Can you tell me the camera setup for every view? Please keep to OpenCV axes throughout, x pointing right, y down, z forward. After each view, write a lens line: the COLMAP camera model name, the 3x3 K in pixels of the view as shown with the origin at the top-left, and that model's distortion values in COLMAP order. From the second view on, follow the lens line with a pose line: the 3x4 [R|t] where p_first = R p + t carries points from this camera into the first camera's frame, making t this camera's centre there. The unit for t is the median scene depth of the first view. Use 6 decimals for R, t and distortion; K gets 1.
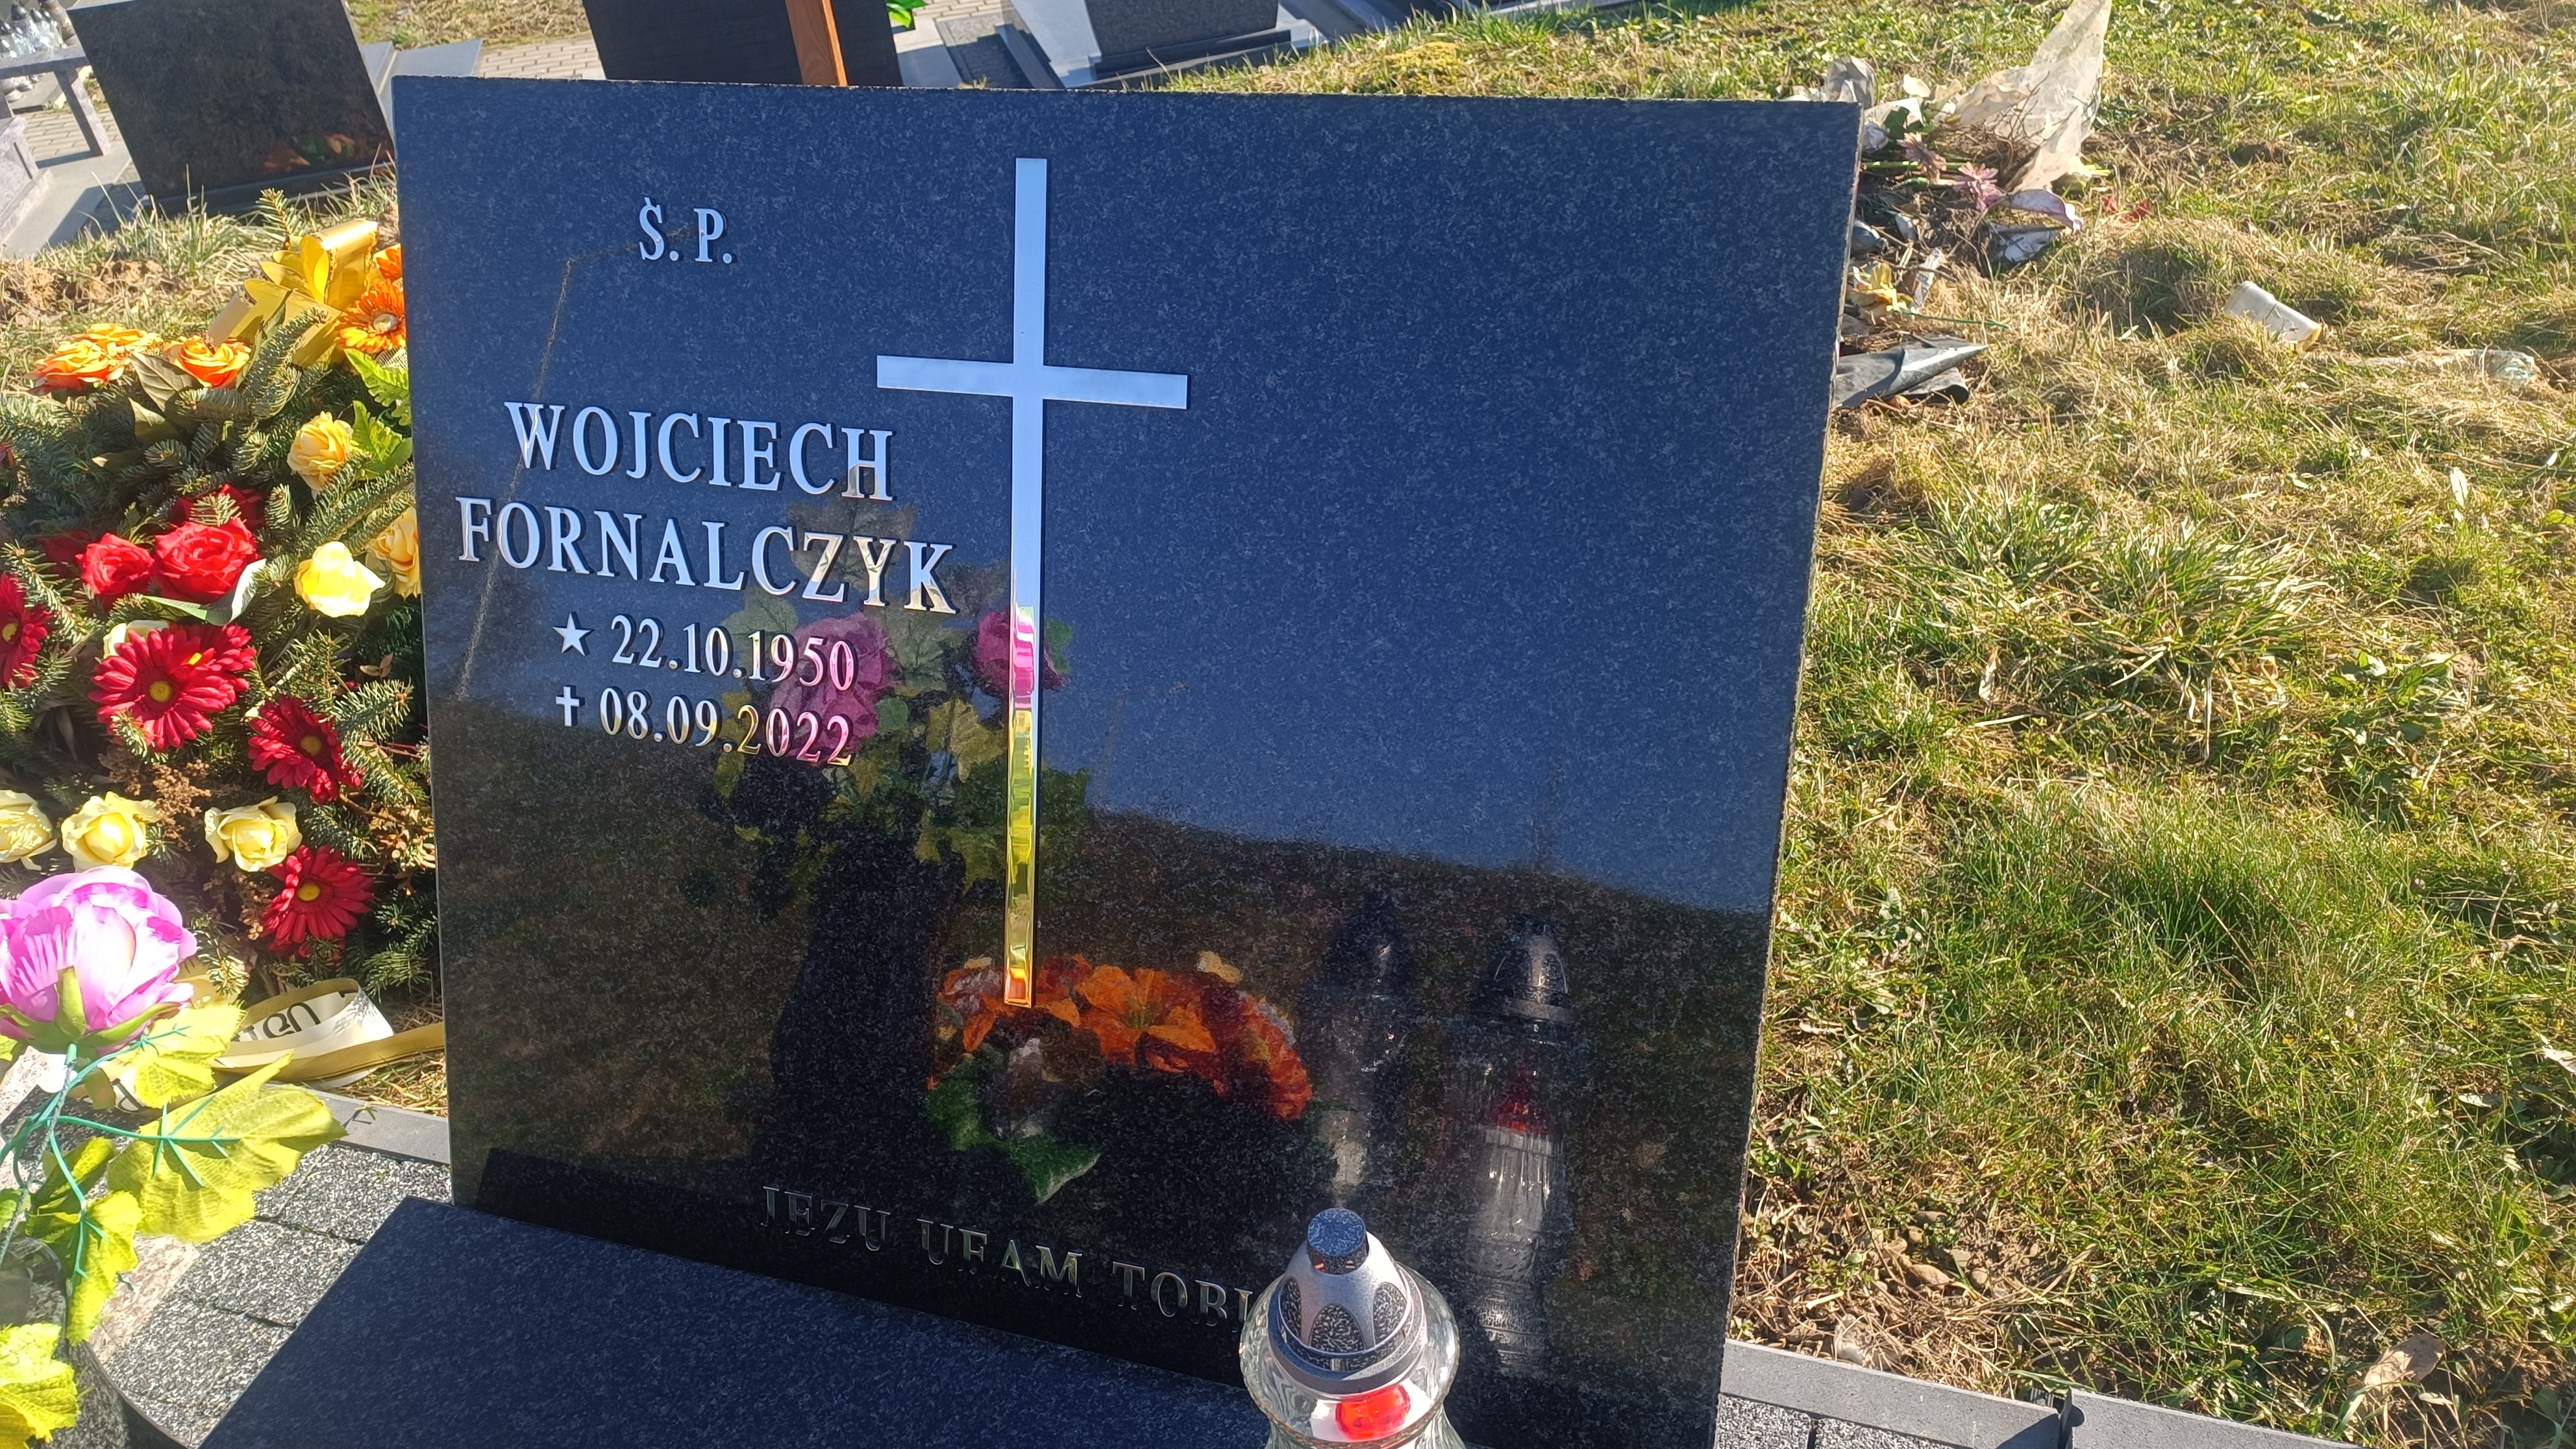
lens RADIAL K [[1840.4, 0, 1293.0], [0, 1840.4, 728.5], [0, 0, 1]] dist [0.049849, -0.068615]
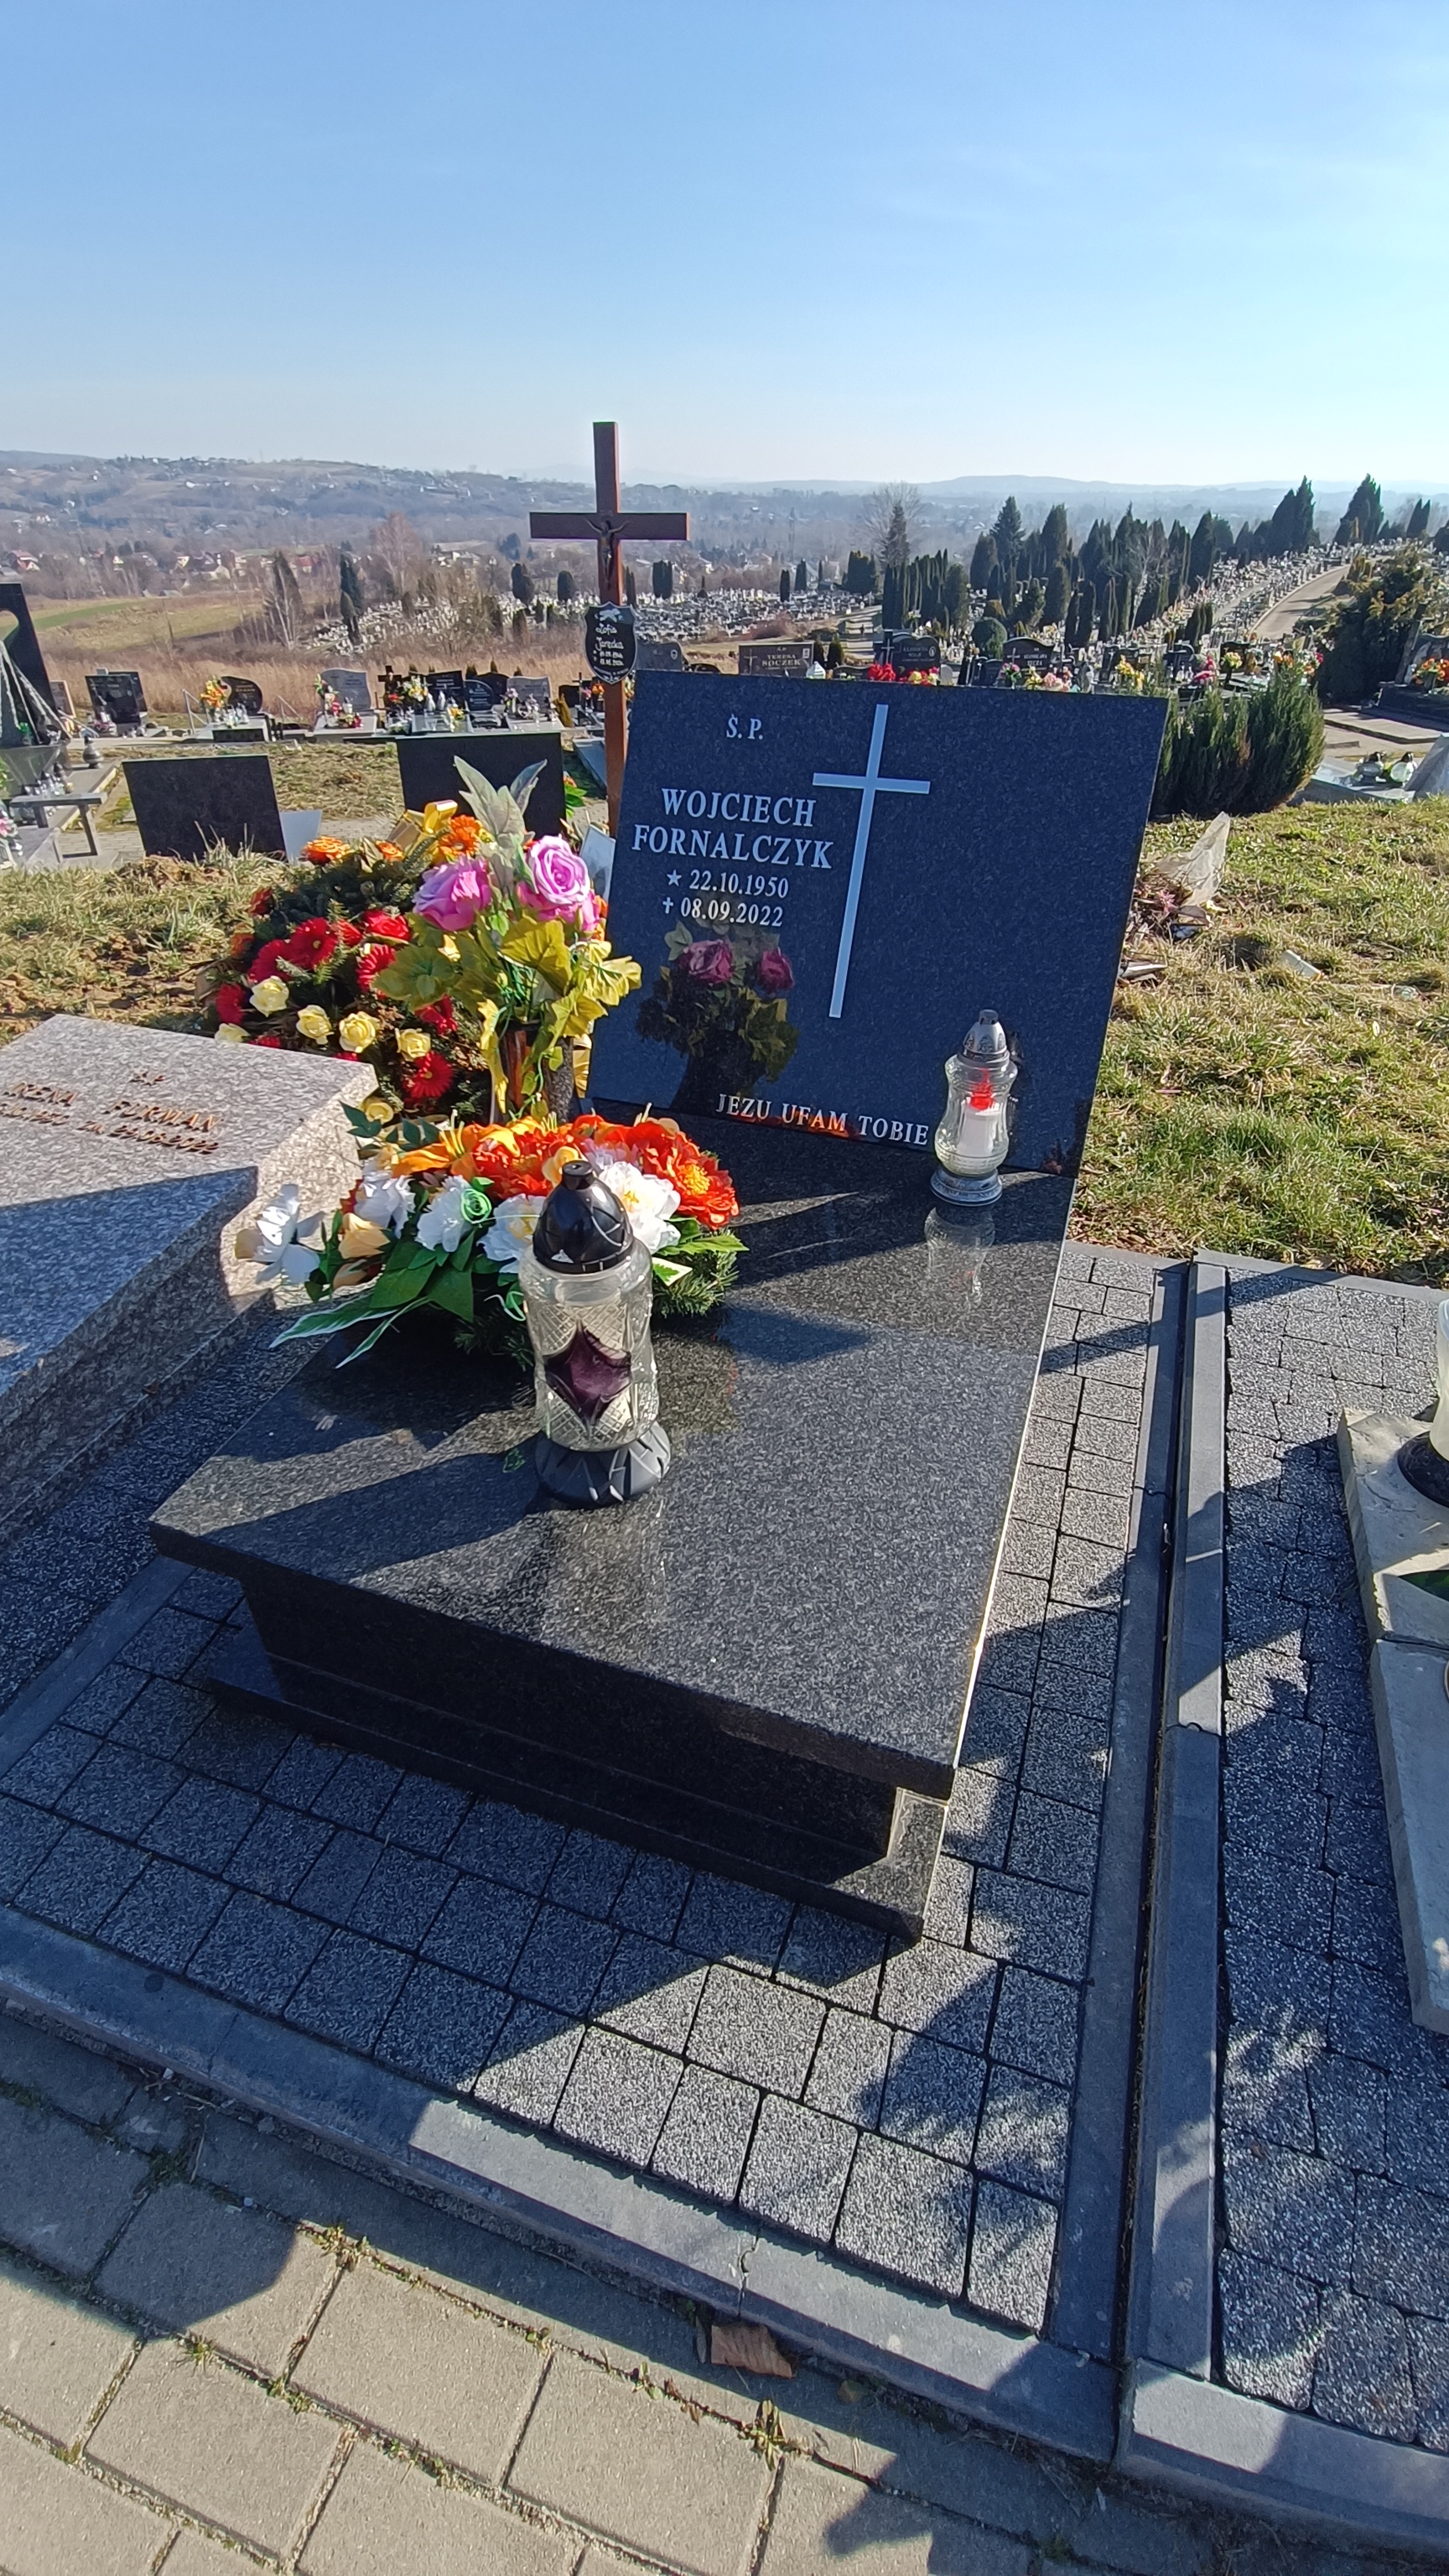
lens RADIAL K [[1145.9, 0, 729.2], [0, 1145.9, 1265.2], [0, 0, 1]] dist [-0.025403, 0.000693]
pose [[0.995420, 0.091957, 0.026146, -0.143195], [-0.090801, 0.994965, -0.042418, 0.272009], [-0.029915, 0.039850, 0.998758, -0.306741]]
